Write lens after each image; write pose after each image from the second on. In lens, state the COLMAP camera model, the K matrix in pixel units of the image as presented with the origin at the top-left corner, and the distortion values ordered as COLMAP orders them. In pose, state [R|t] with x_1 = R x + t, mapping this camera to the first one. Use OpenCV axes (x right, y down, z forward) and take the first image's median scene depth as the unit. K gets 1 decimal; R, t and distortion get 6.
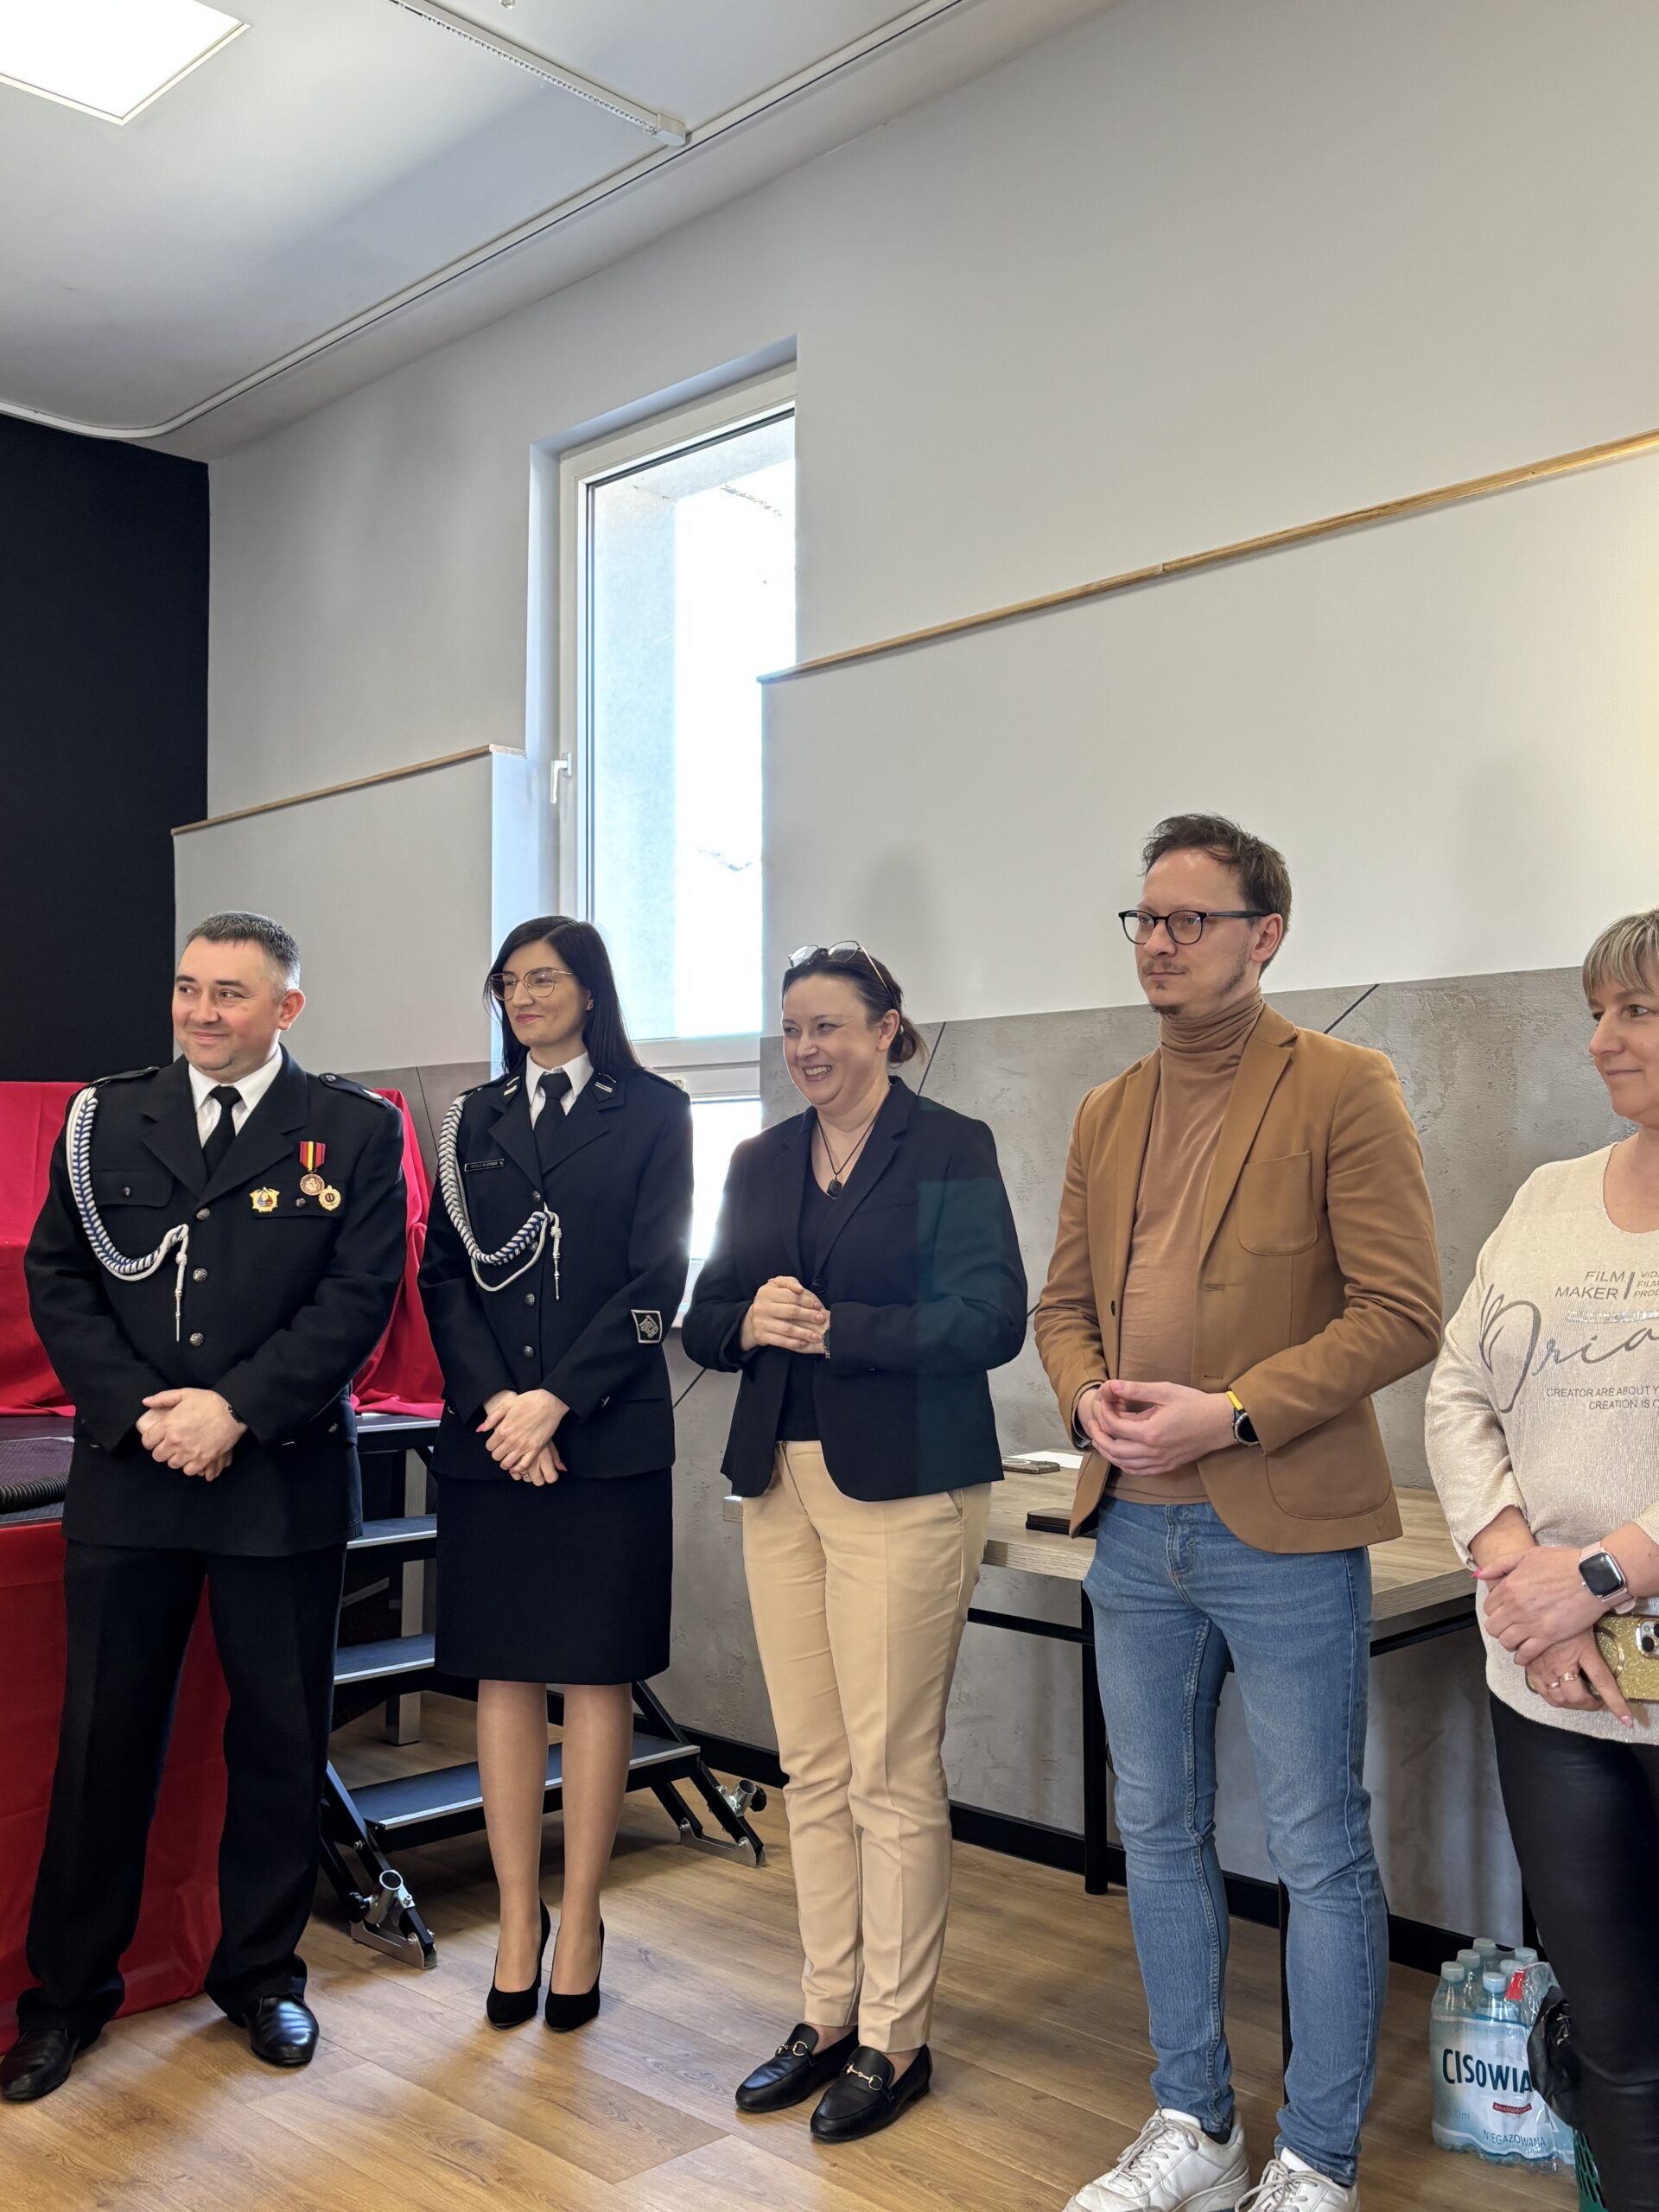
lens RADIAL K [[2156.0, 0, 835.6], [0, 2156.0, 1106.7], [0, 0, 1]] dist [0.007934, 0.000000]
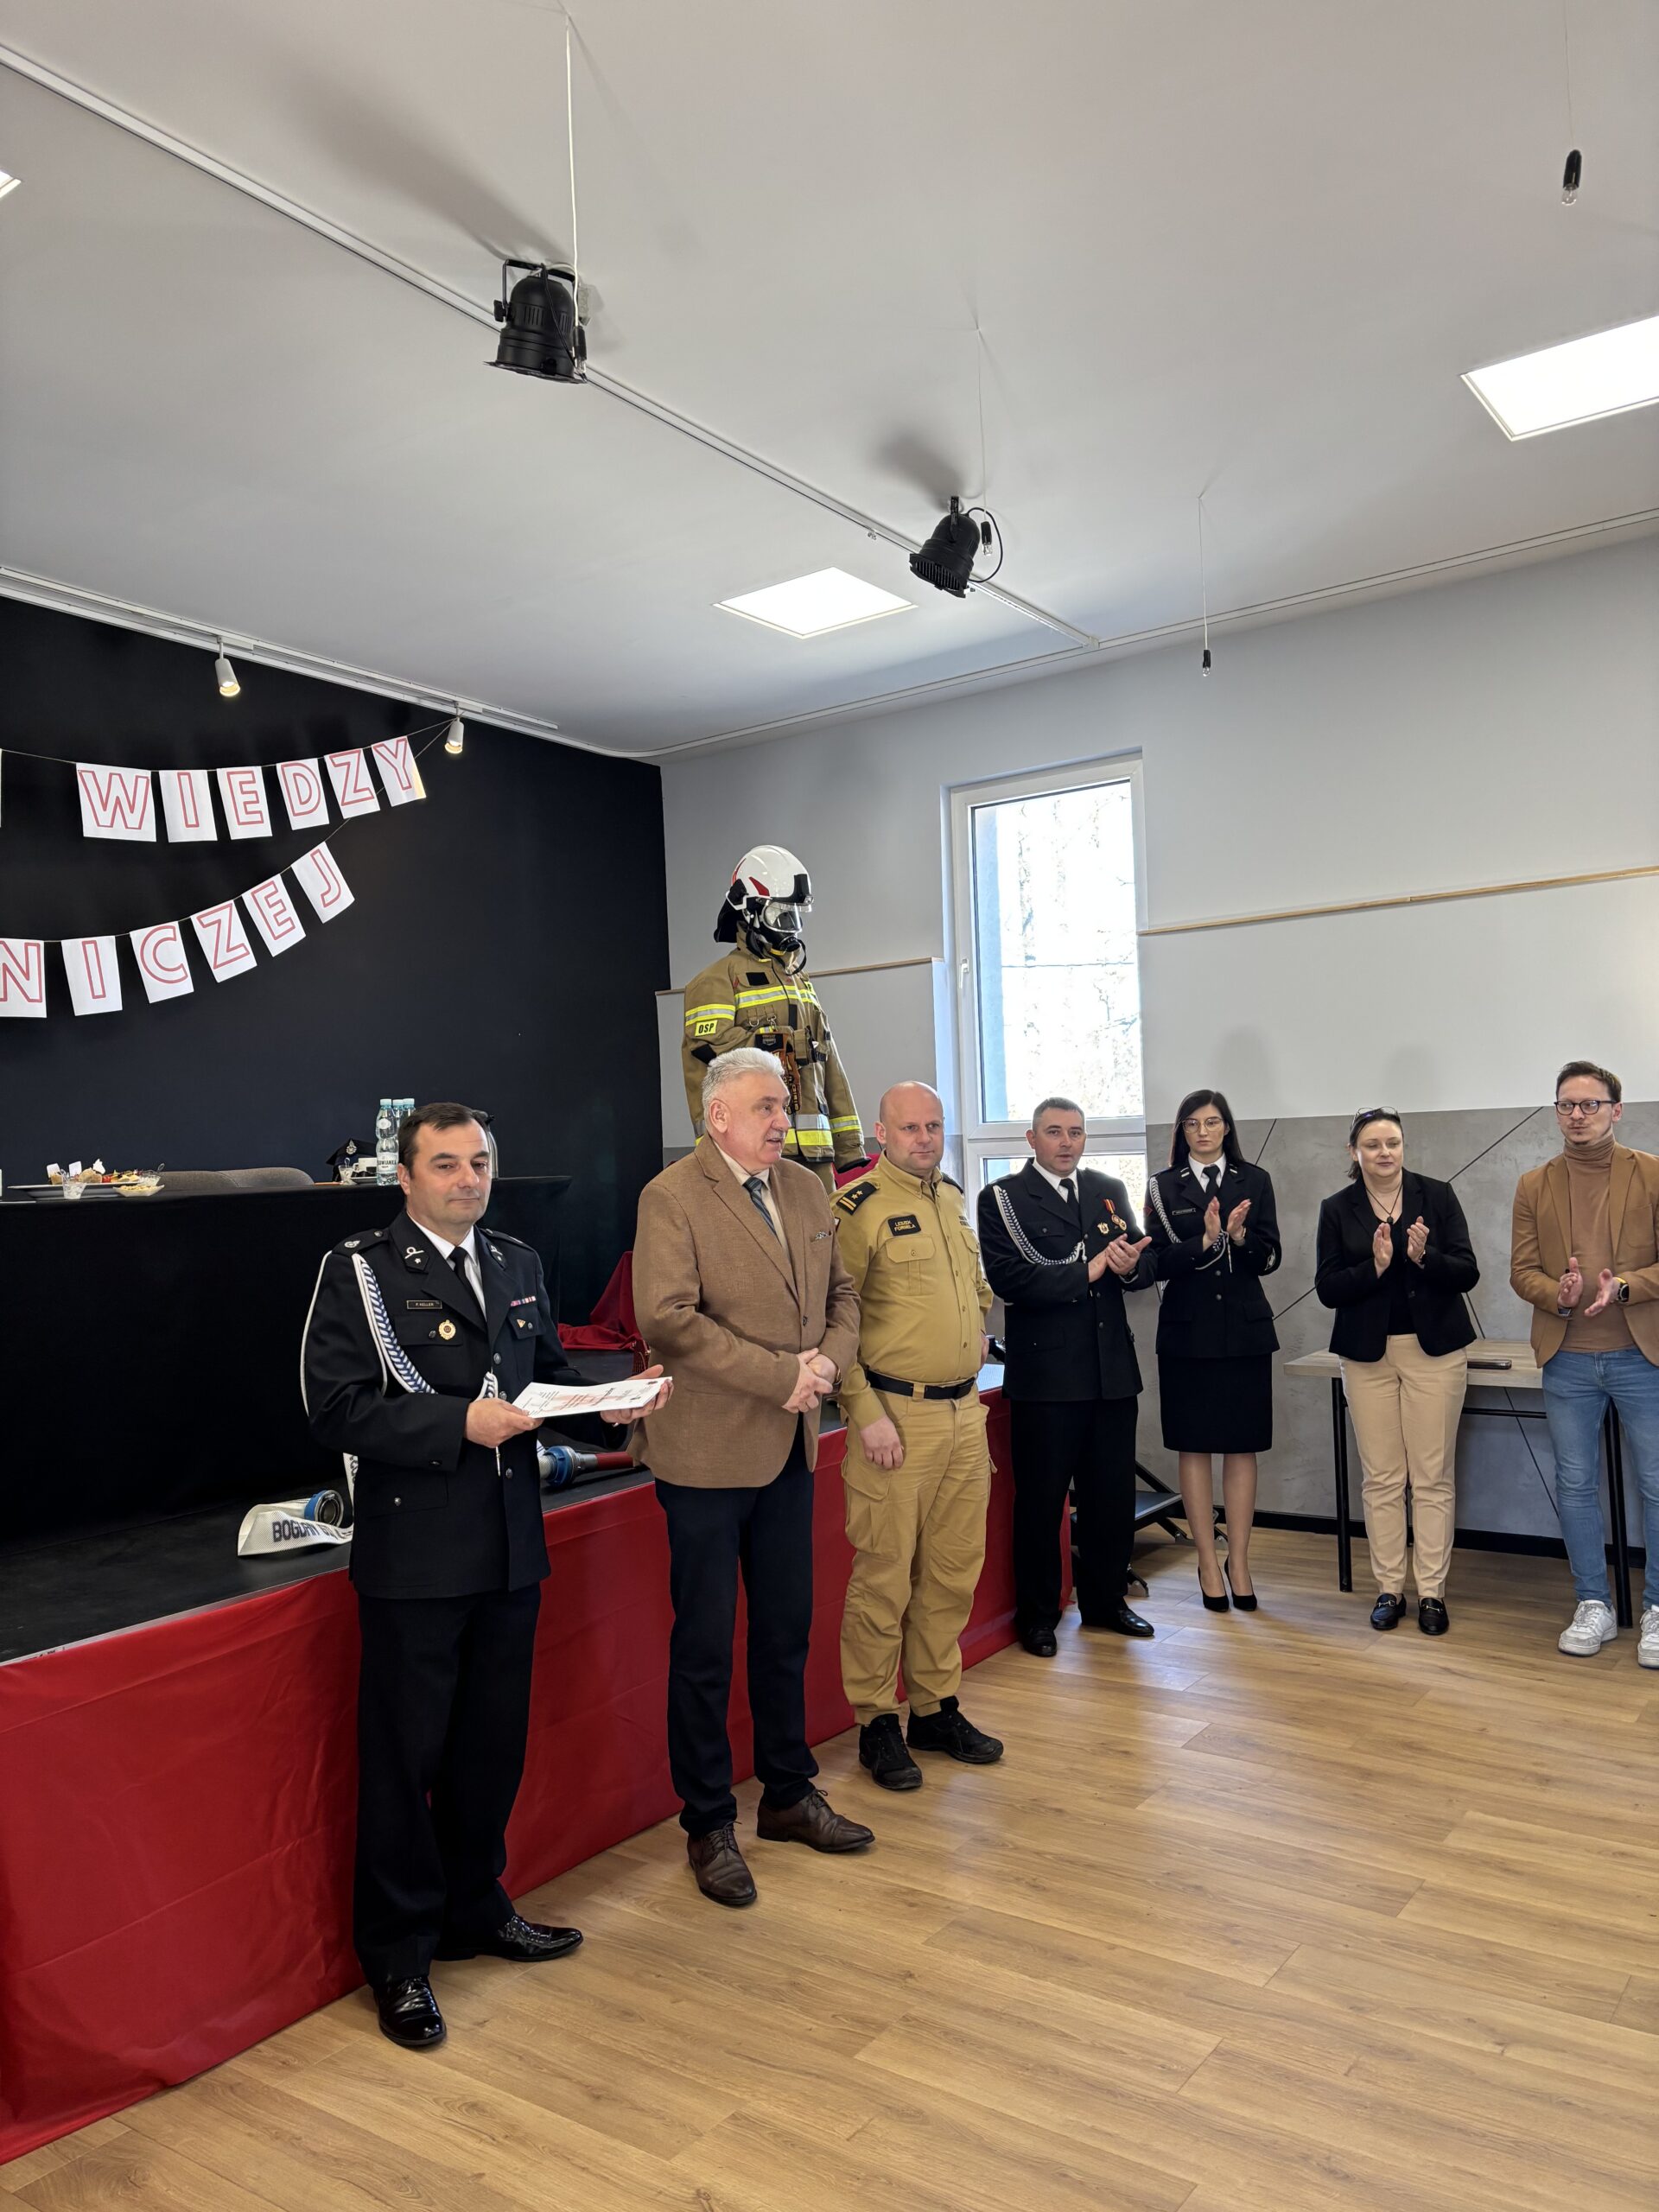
lens RADIAL K [[1657.7, 0, 823.1], [0, 1657.7, 1102.2], [0, 0, 1]] dist [0.018345, -0.020519]
pose [[0.989553, -0.028121, 0.141397, -0.744418], [0.027286, 0.999597, 0.007840, -0.102657], [-0.141561, -0.003900, 0.989922, -0.565404]]
